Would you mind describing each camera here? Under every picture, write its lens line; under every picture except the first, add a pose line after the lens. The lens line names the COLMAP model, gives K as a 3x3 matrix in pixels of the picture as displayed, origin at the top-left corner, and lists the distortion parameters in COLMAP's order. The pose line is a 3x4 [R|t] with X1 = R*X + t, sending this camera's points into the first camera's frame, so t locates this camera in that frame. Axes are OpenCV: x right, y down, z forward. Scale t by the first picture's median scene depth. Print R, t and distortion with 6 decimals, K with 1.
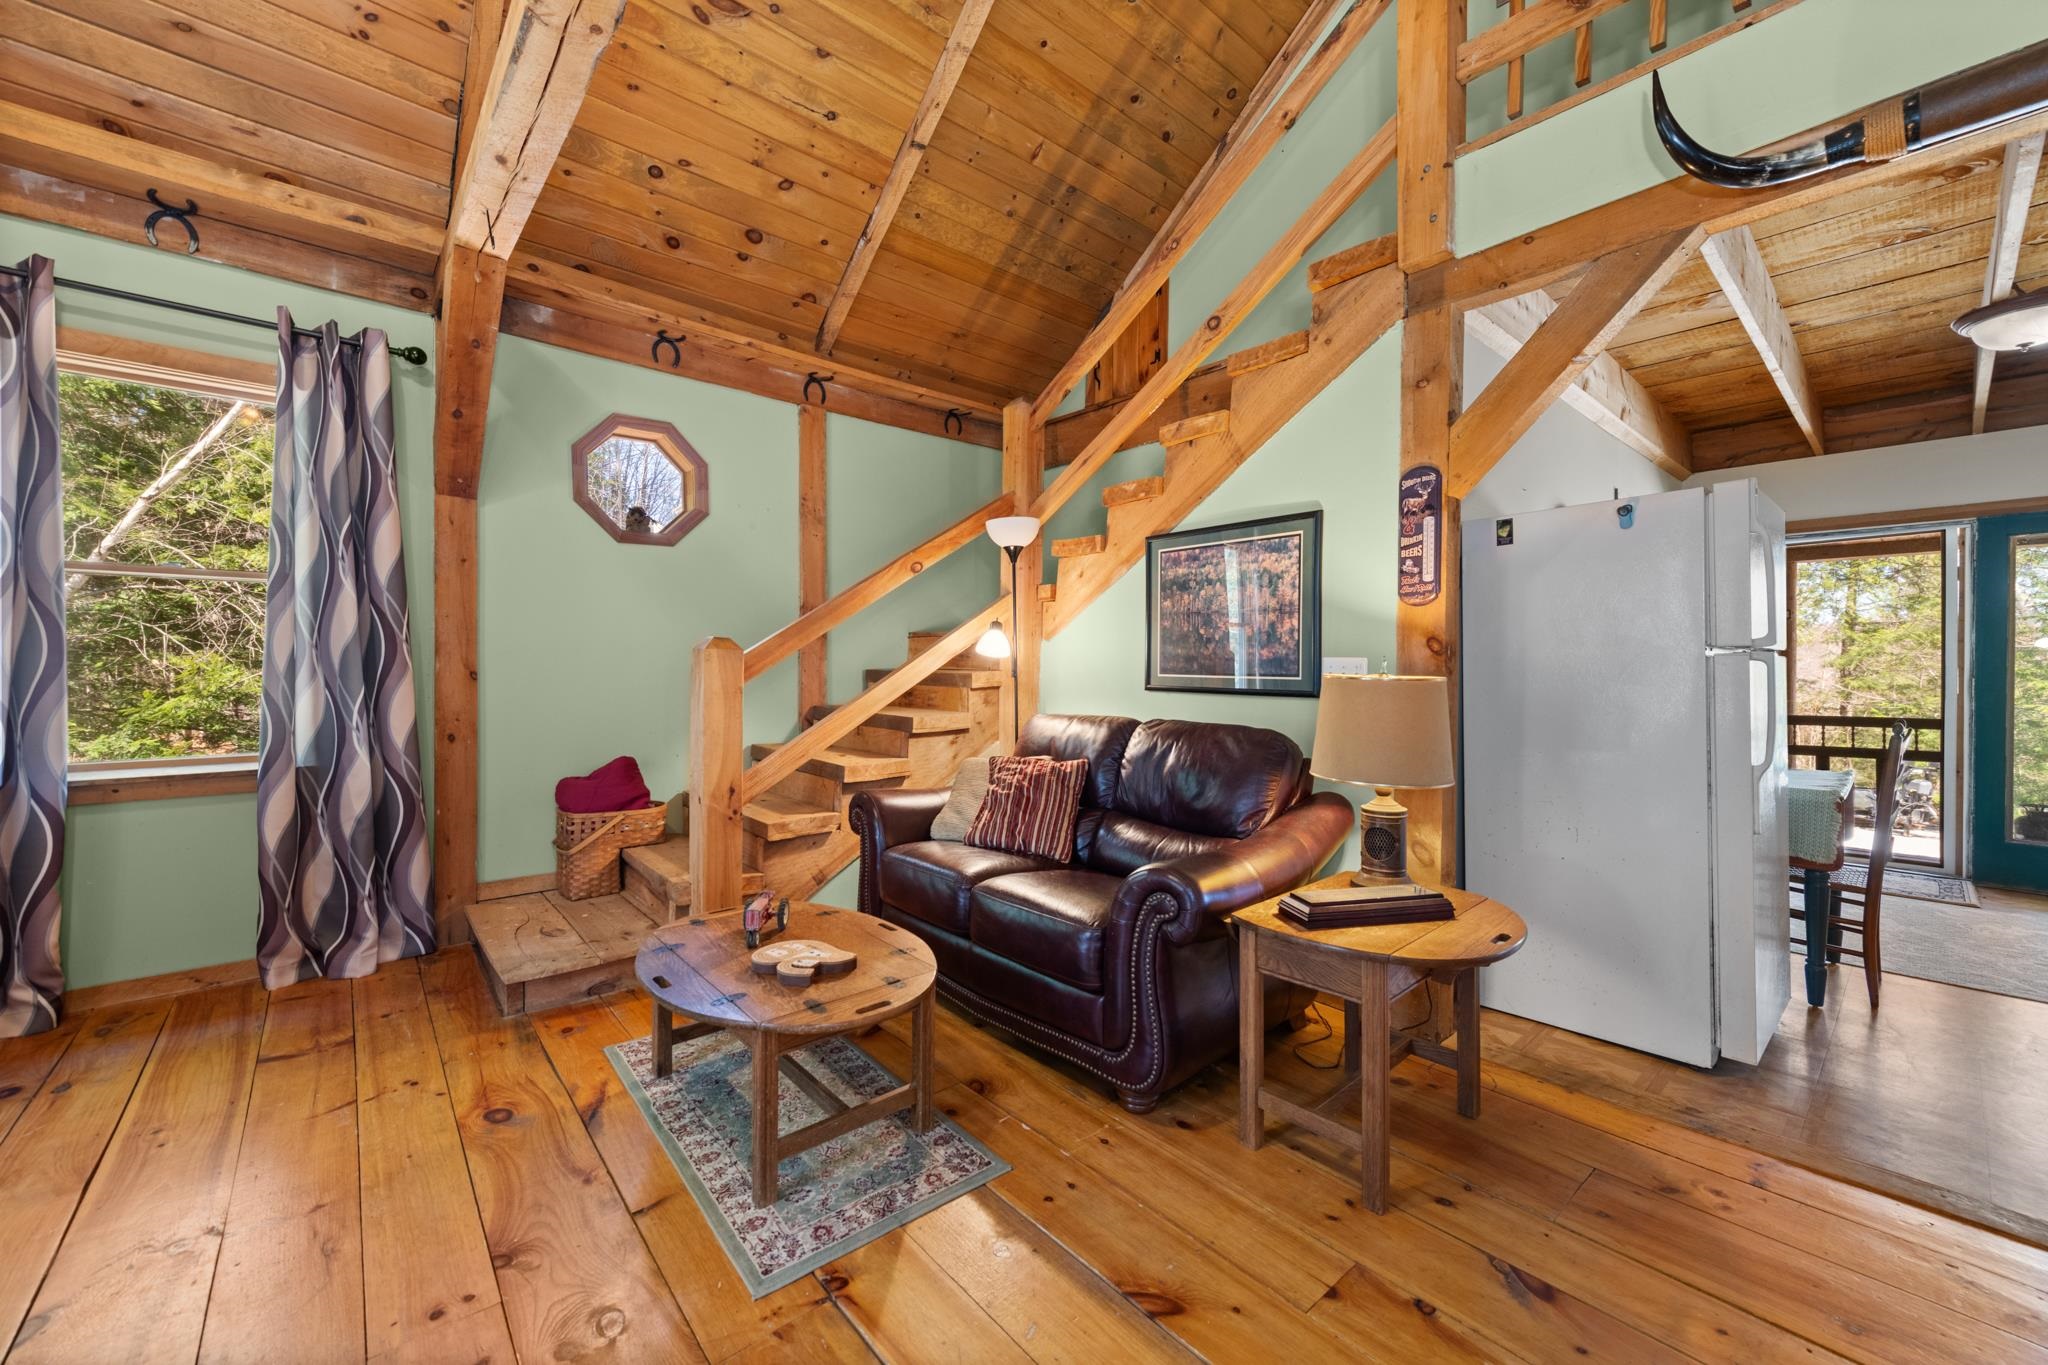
lens RADIAL K [[805.2, 0, 1030.8], [0, 805.2, 670.8], [0, 0, 1]] dist [0.015585, -0.004340]
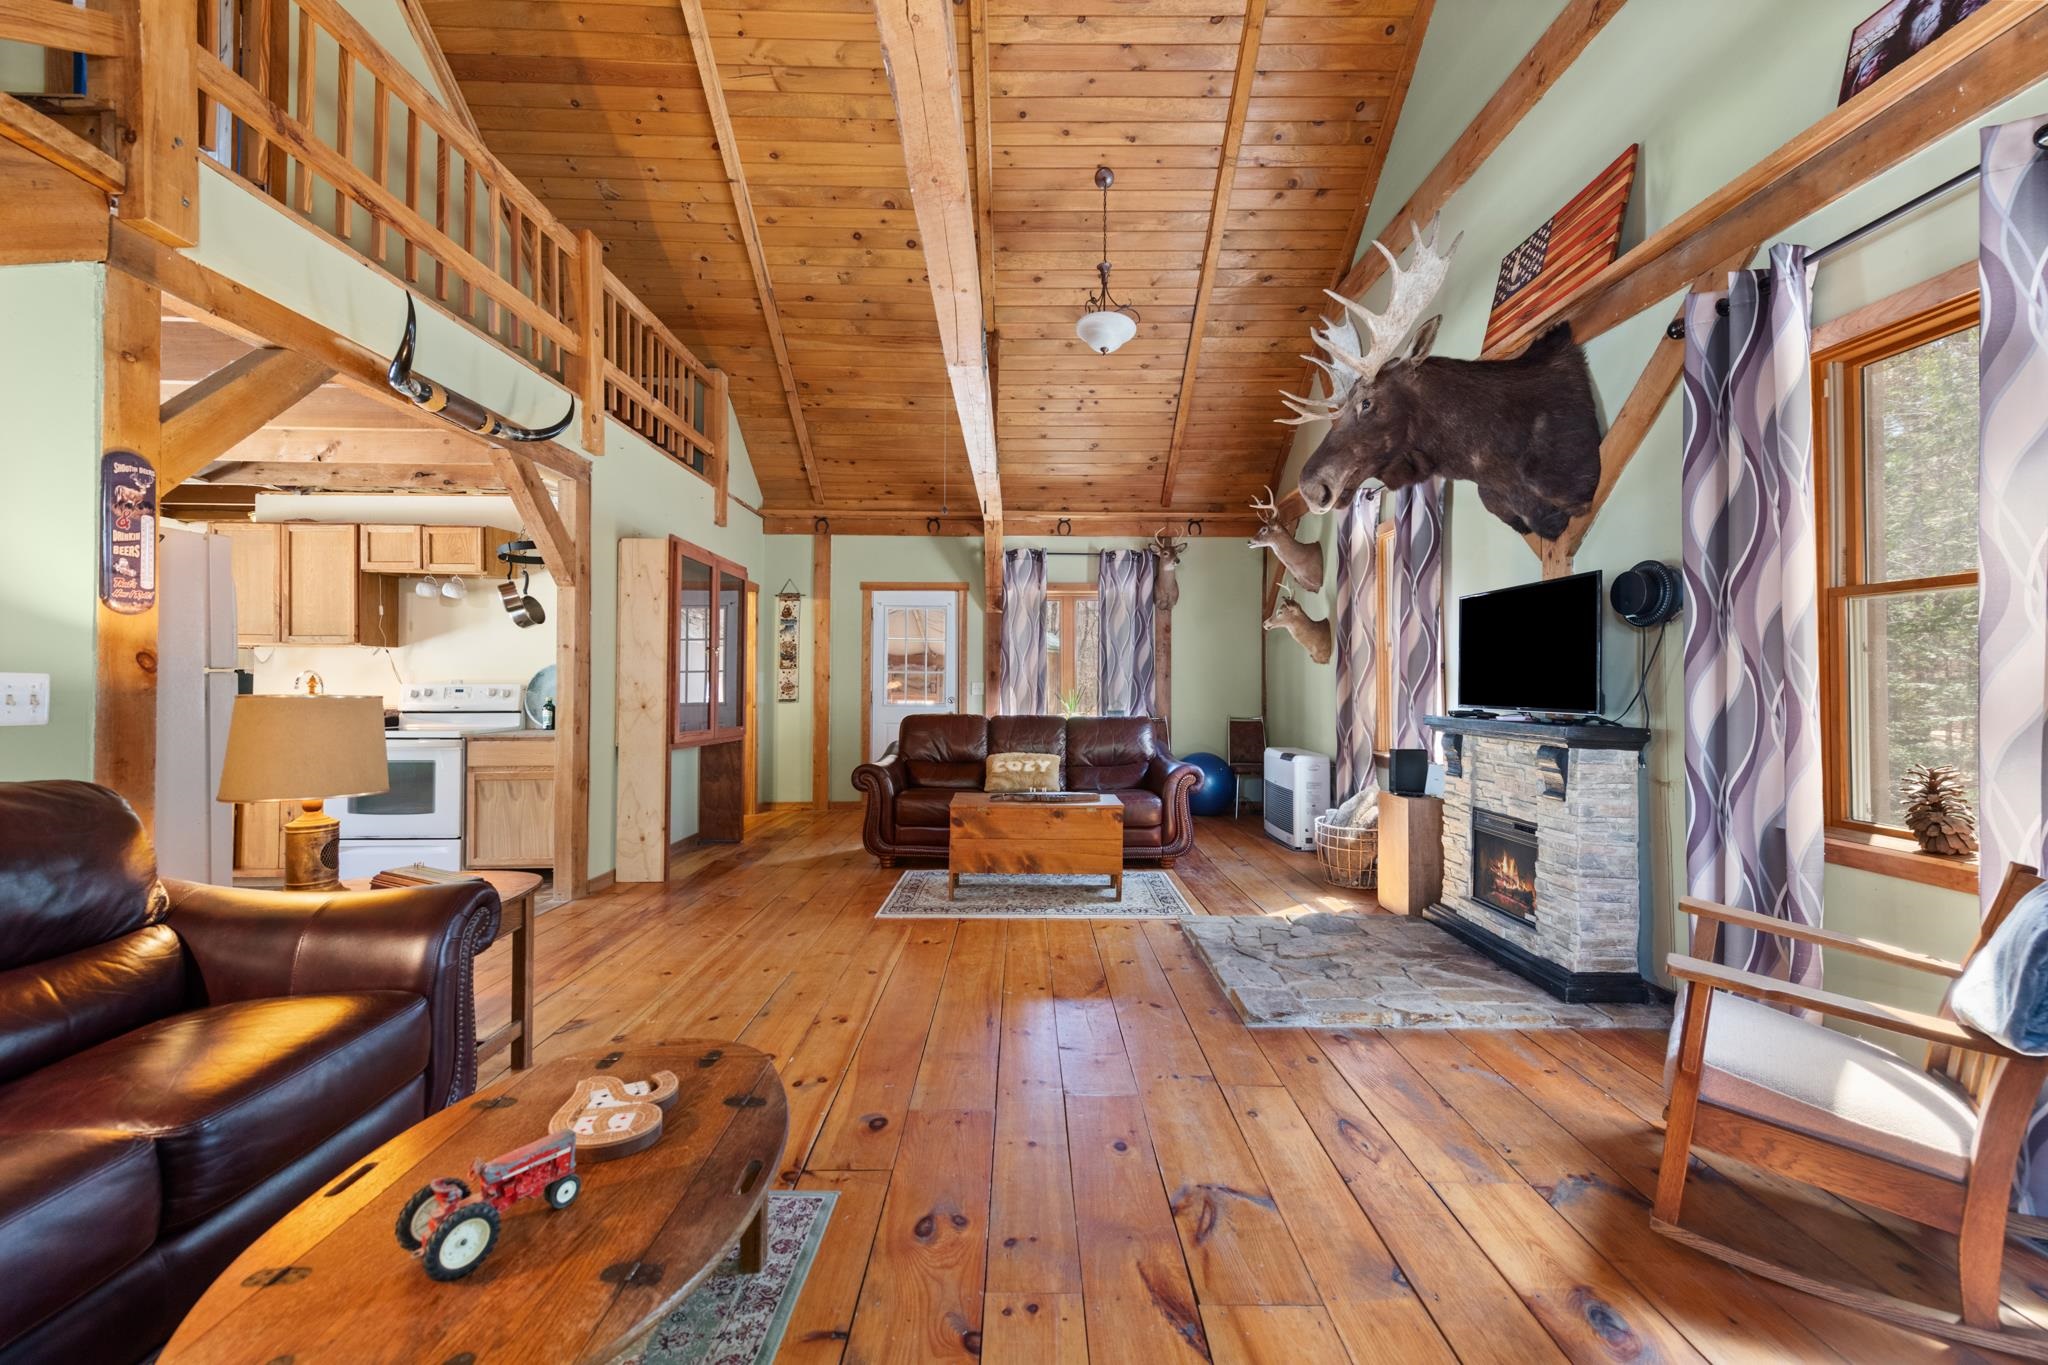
lens RADIAL K [[805.2, 0, 1036.4], [0, 805.2, 676.1], [0, 0, 1]] dist [0.015585, -0.004340]
pose [[-0.768714, 0.000342, 0.639592, -0.641716], [-0.002959, 0.999987, -0.004091, -0.011313], [-0.639585, -0.005038, -0.768703, 0.826798]]
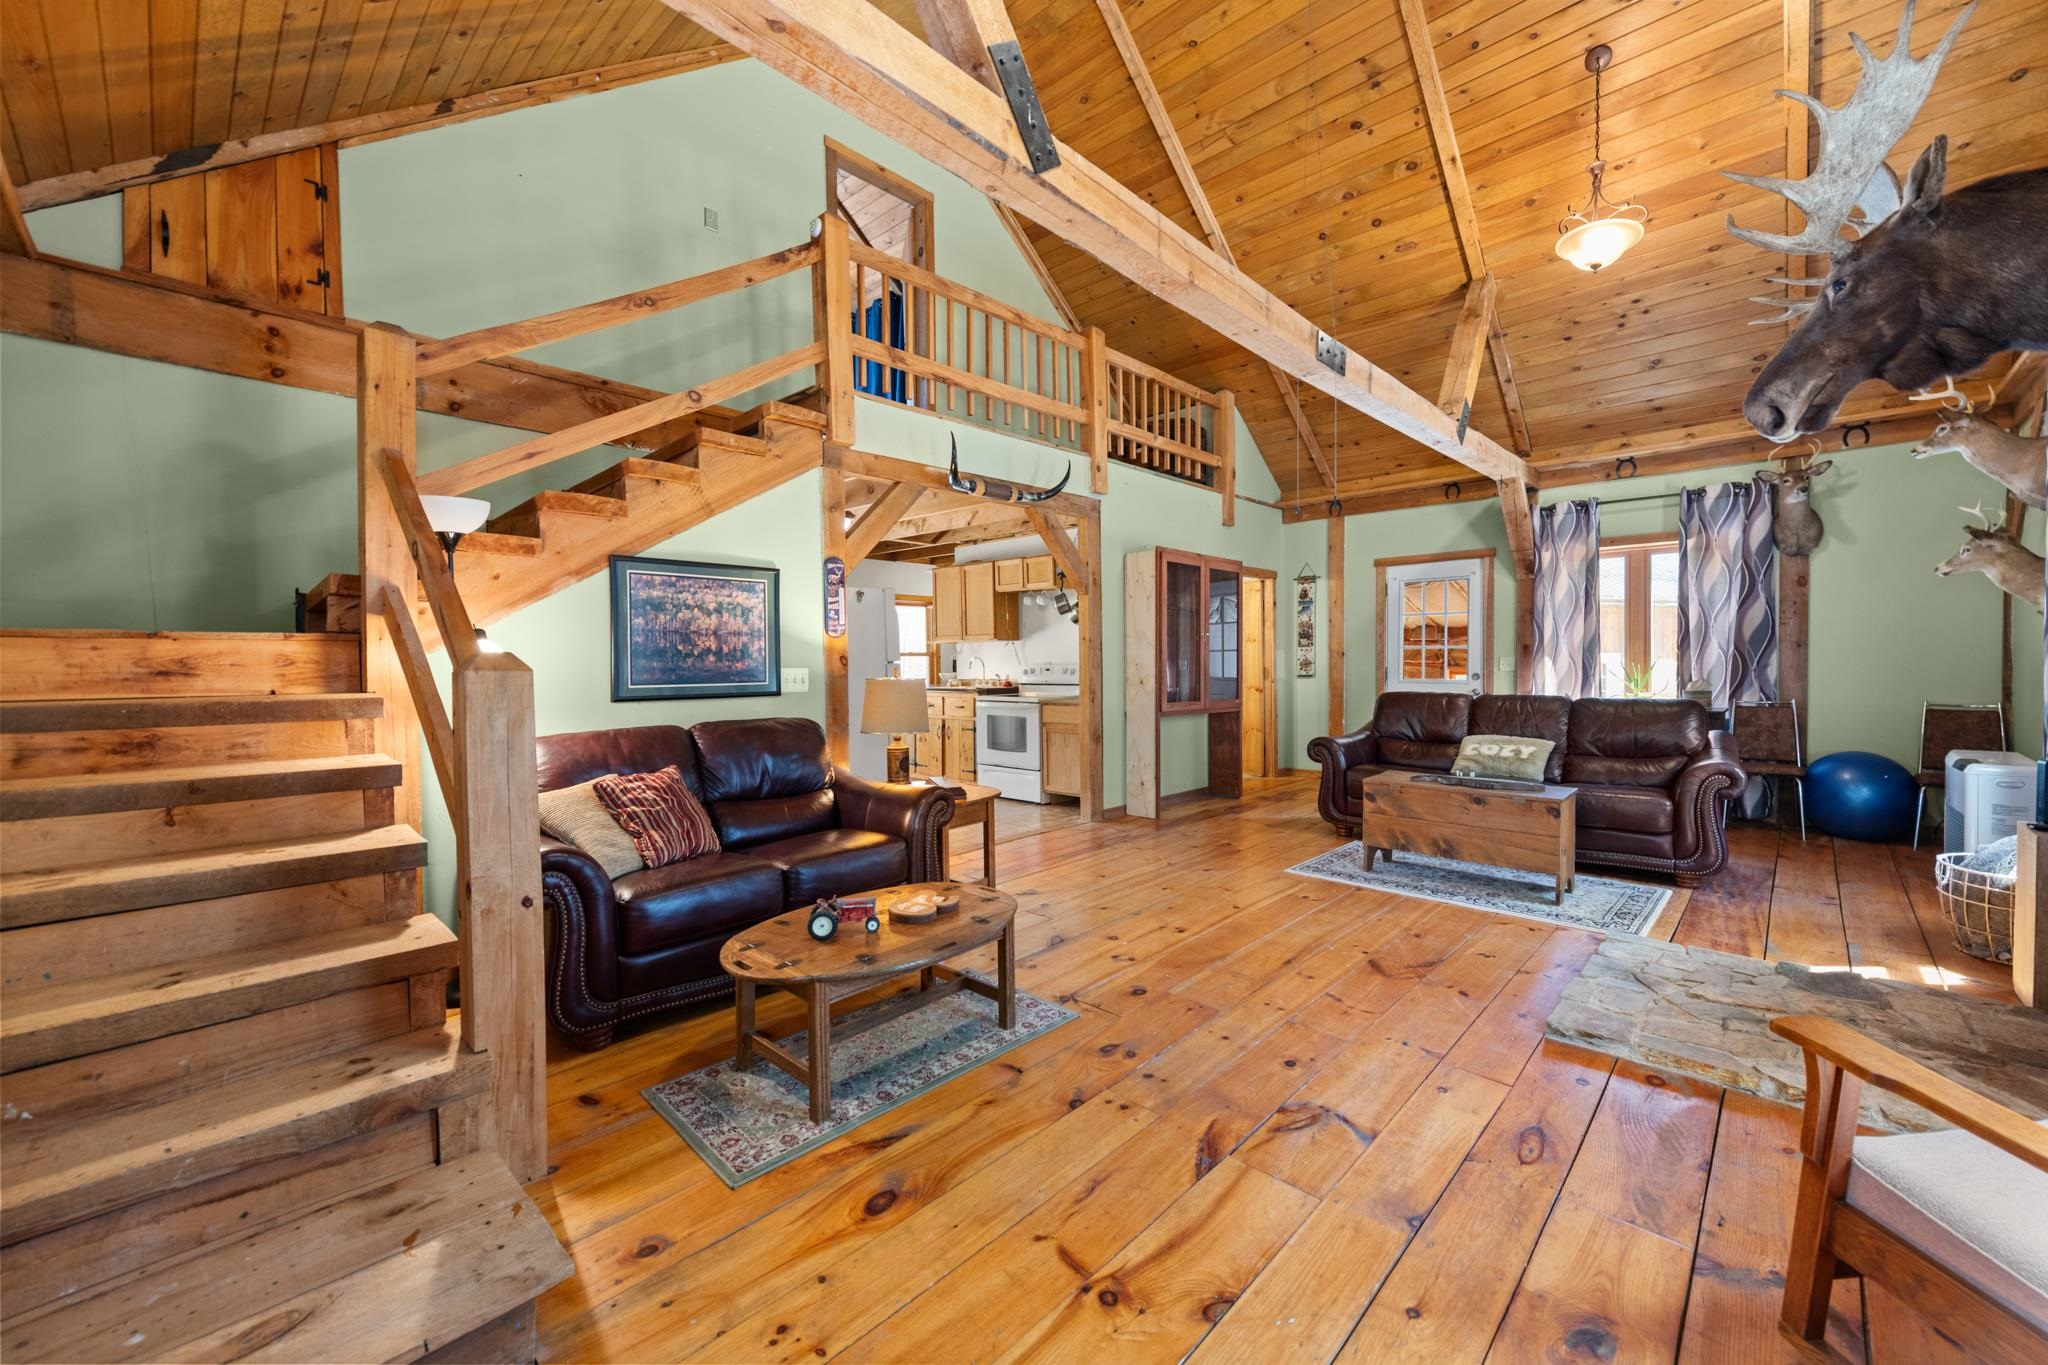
lens RADIAL K [[805.2, 0, 1029.2], [0, 805.2, 674.0], [0, 0, 1]] dist [0.015585, -0.004340]
pose [[-0.100256, -0.022790, 0.994701, -1.009059], [0.016085, 0.999570, 0.024522, -0.030361], [-0.994832, 0.018458, -0.099847, 0.601391]]
